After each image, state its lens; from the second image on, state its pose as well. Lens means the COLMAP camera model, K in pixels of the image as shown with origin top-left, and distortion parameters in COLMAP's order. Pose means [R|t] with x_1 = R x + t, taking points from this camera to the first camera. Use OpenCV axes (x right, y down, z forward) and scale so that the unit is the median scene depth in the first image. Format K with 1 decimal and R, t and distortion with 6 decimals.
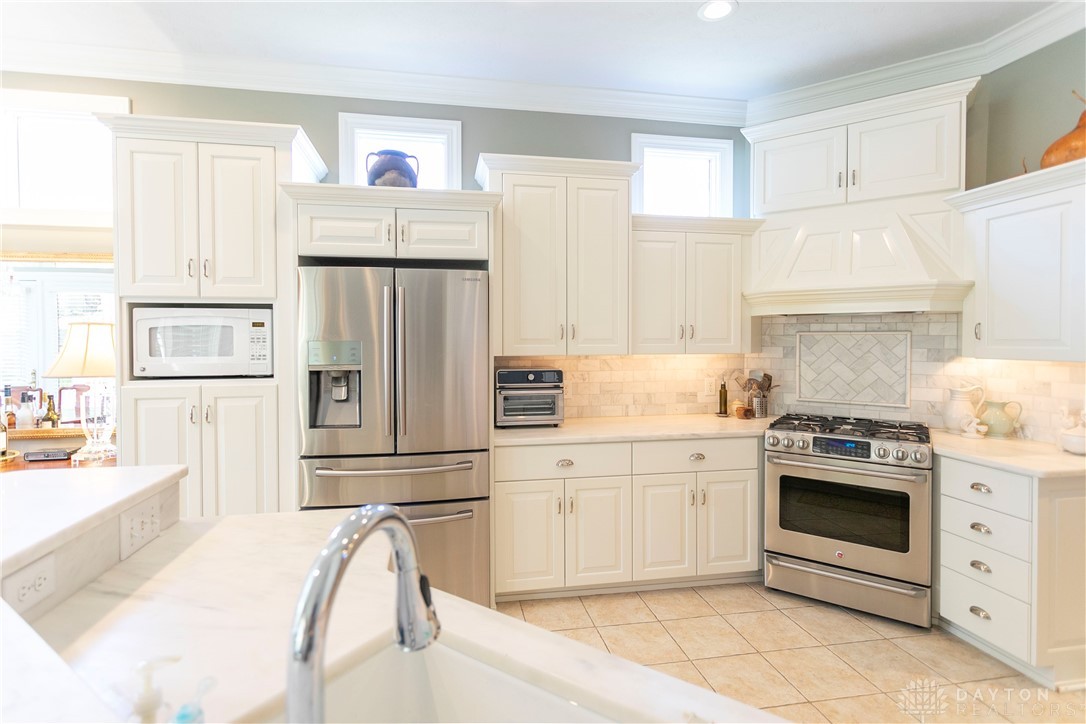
lens RADIAL K [[527.5, 0, 536.9], [0, 527.5, 346.9], [0, 0, 1]] dist [0.003665, 0.000510]
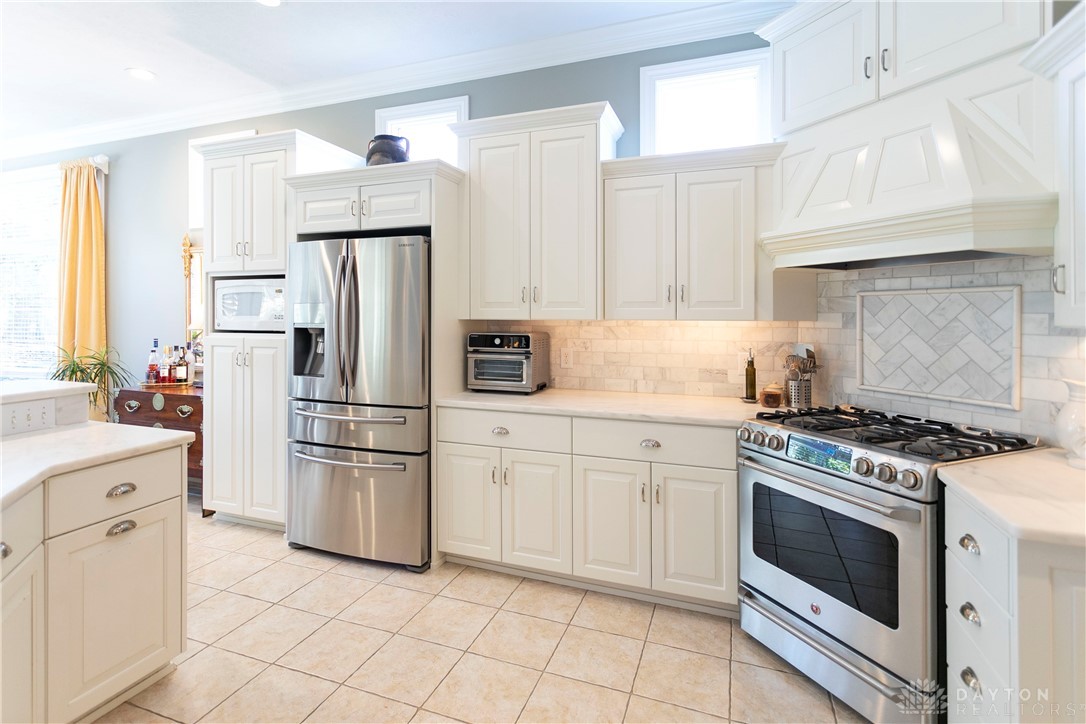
lens RADIAL K [[533.2, 0, 536.8], [0, 533.2, 314.7], [0, 0, 1]] dist [0.002523, 0.000456]
pose [[0.859991, 0.003825, -0.510296, 0.557000], [-0.012967, 0.999813, -0.014358, 0.021050], [0.510145, 0.018965, 0.859879, 0.185056]]
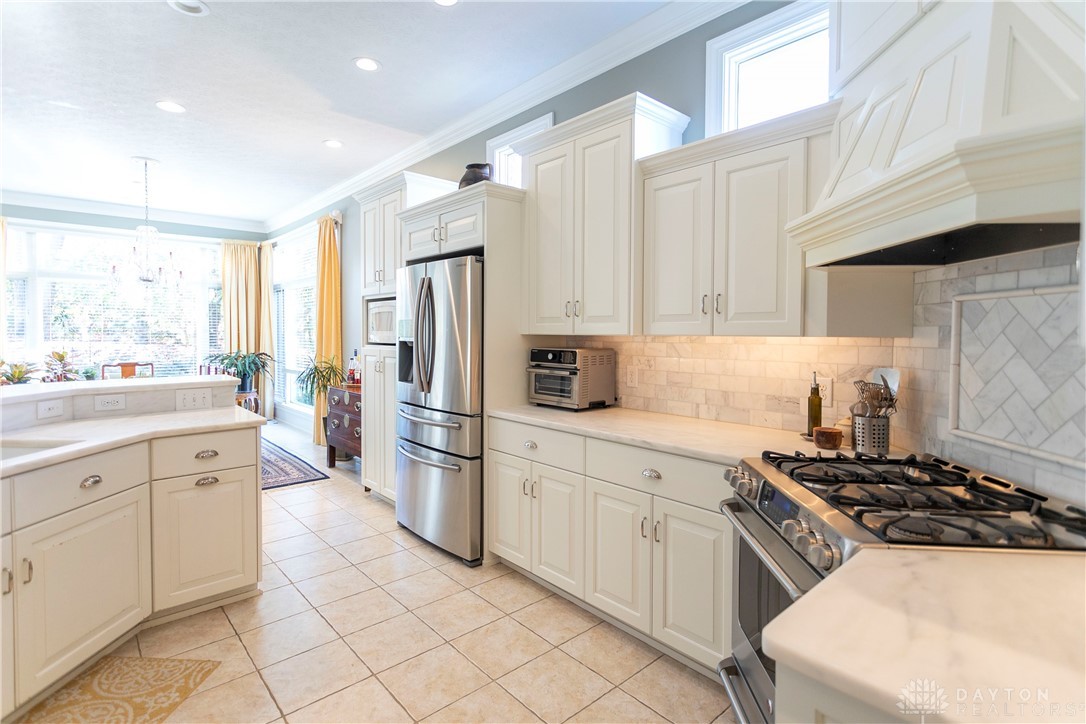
lens RADIAL K [[527.5, 0, 536.9], [0, 527.5, 346.9], [0, 0, 1]] dist [0.003665, 0.000510]
pose [[0.522830, 0.027630, -0.851989, 0.812344], [-0.020294, 0.999595, 0.019964, 0.020459], [0.852196, 0.006852, 0.523178, 0.465853]]
